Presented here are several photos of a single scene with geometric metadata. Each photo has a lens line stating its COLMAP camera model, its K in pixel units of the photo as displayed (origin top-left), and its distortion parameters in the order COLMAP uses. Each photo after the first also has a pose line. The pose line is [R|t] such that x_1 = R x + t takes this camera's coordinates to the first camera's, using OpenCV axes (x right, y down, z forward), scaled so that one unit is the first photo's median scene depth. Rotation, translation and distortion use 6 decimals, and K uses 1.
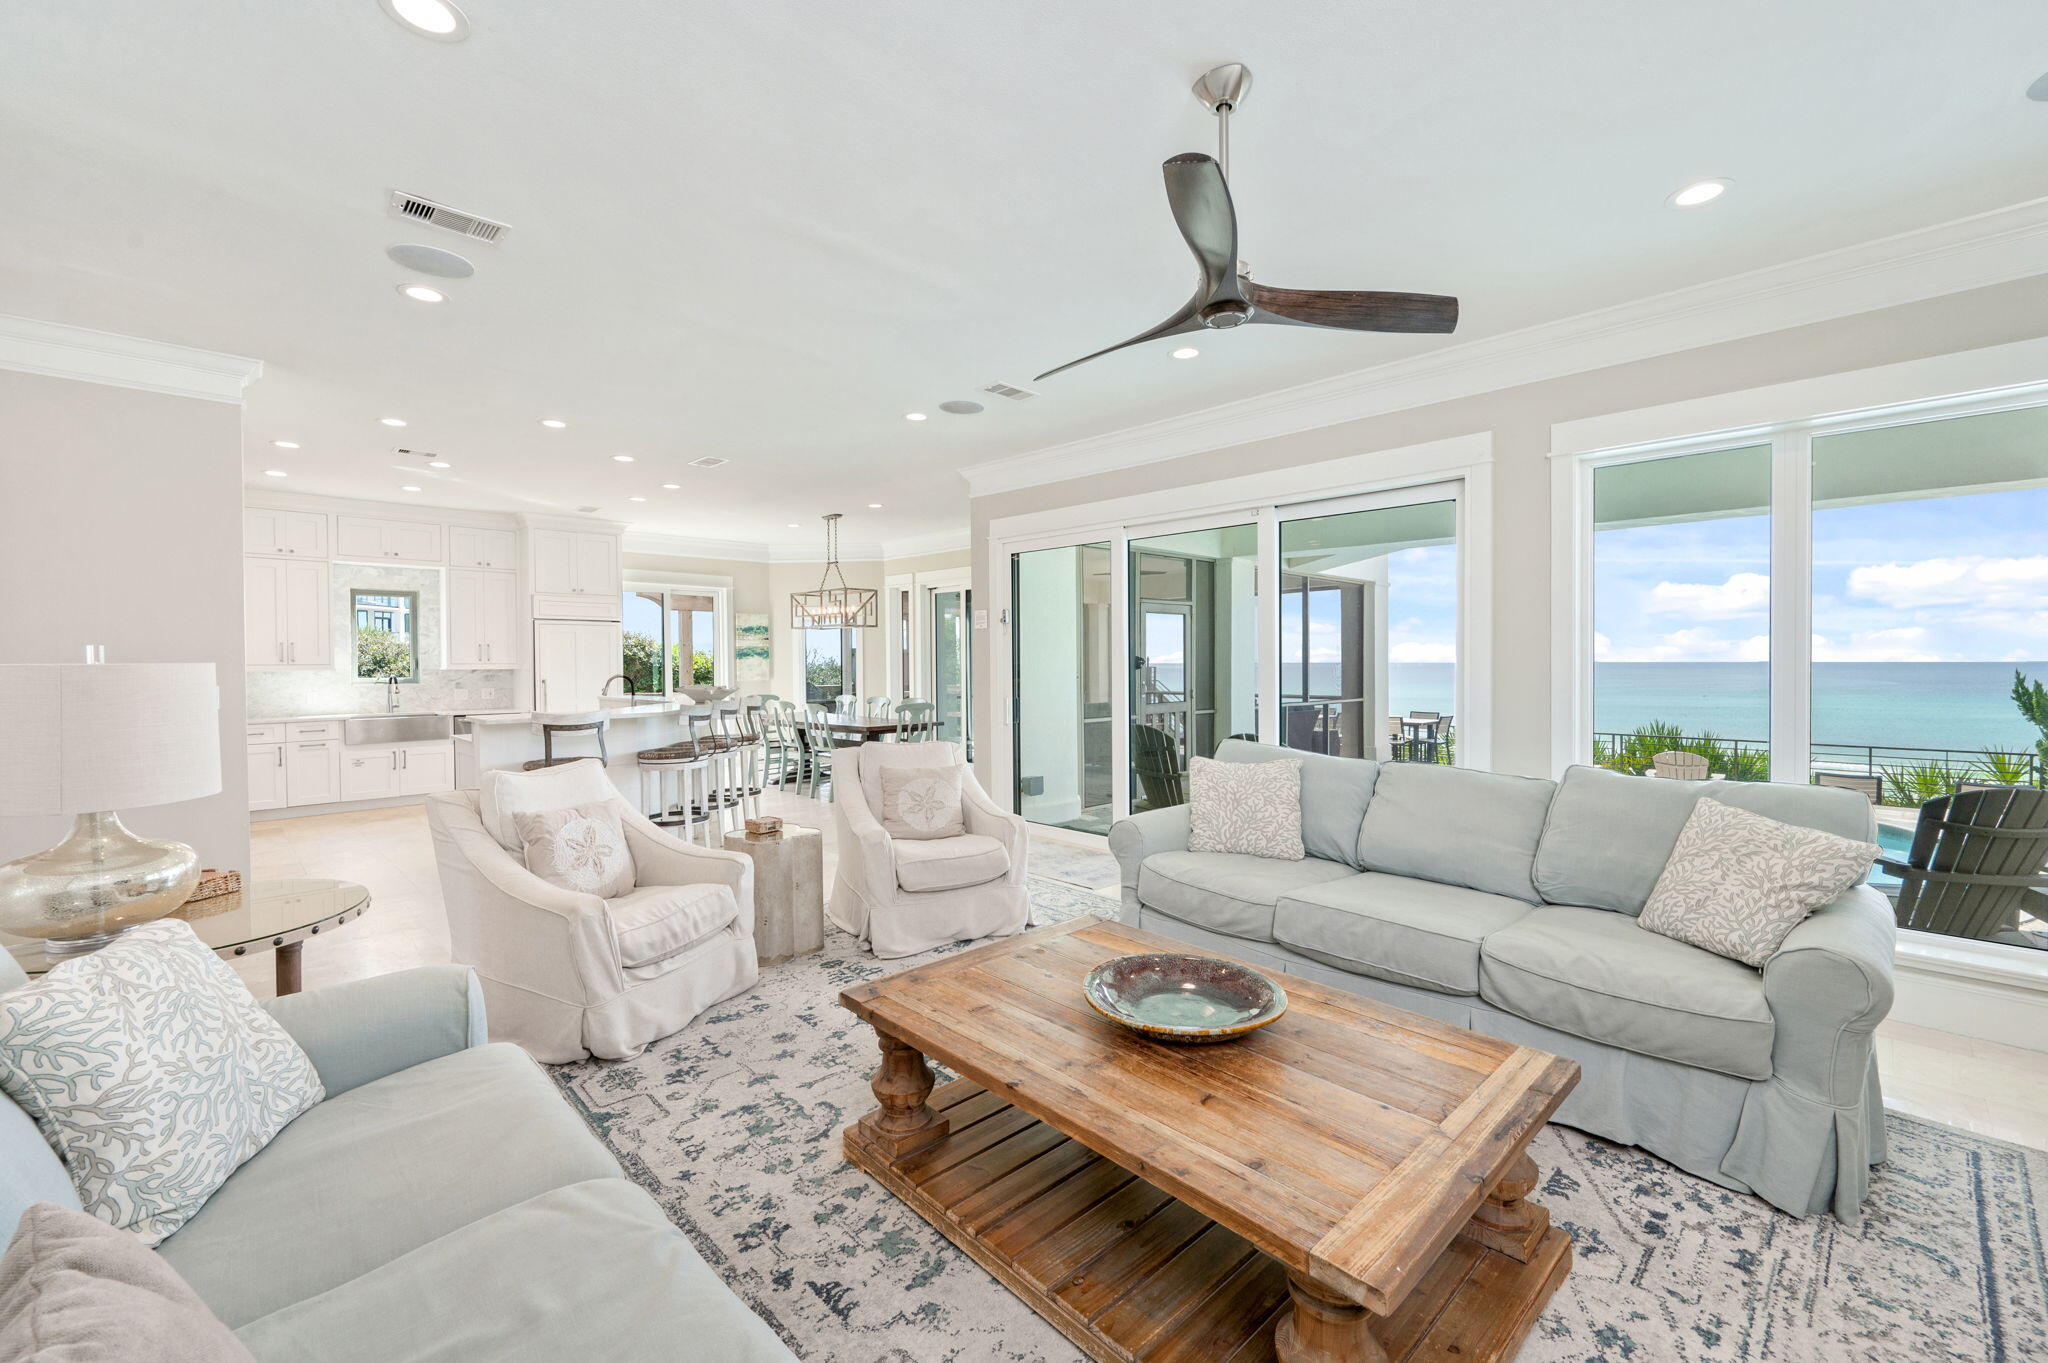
lens RADIAL K [[835.9, 0, 1024.0], [0, 835.9, 681.5], [0, 0, 1]] dist [0.000605, -0.000079]
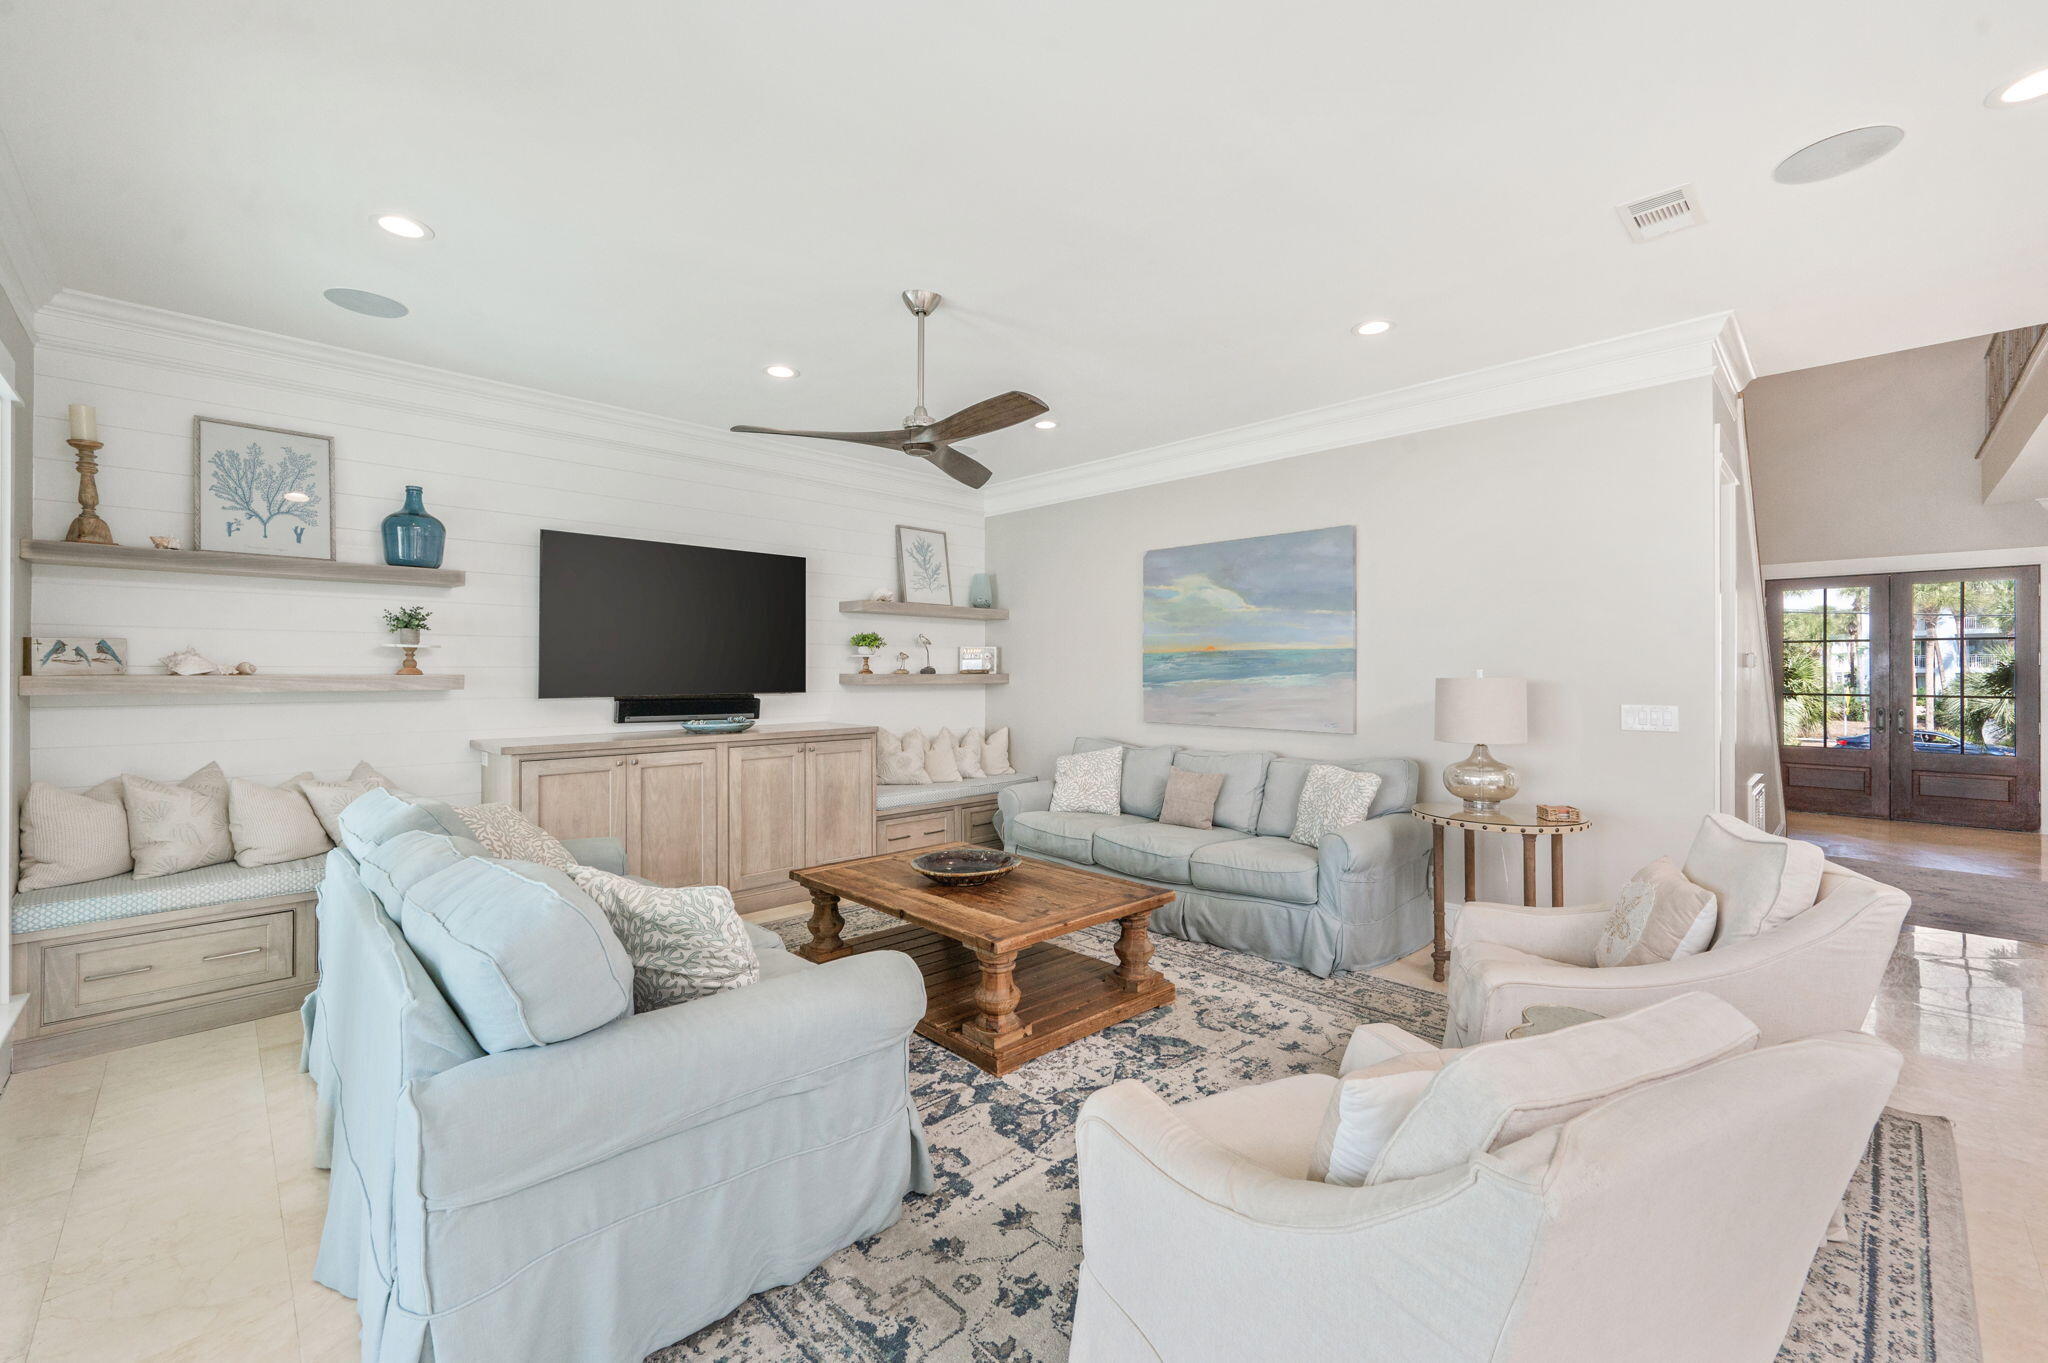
lens RADIAL K [[835.9, 0, 1024.0], [0, 835.9, 681.5], [0, 0, 1]] dist [0.000605, -0.000079]
pose [[-0.999998, 0.000403, 0.002067, 0.023336], [0.000493, 0.999048, 0.043622, -0.034265], [-0.002047, 0.043623, -0.999046, 1.045543]]
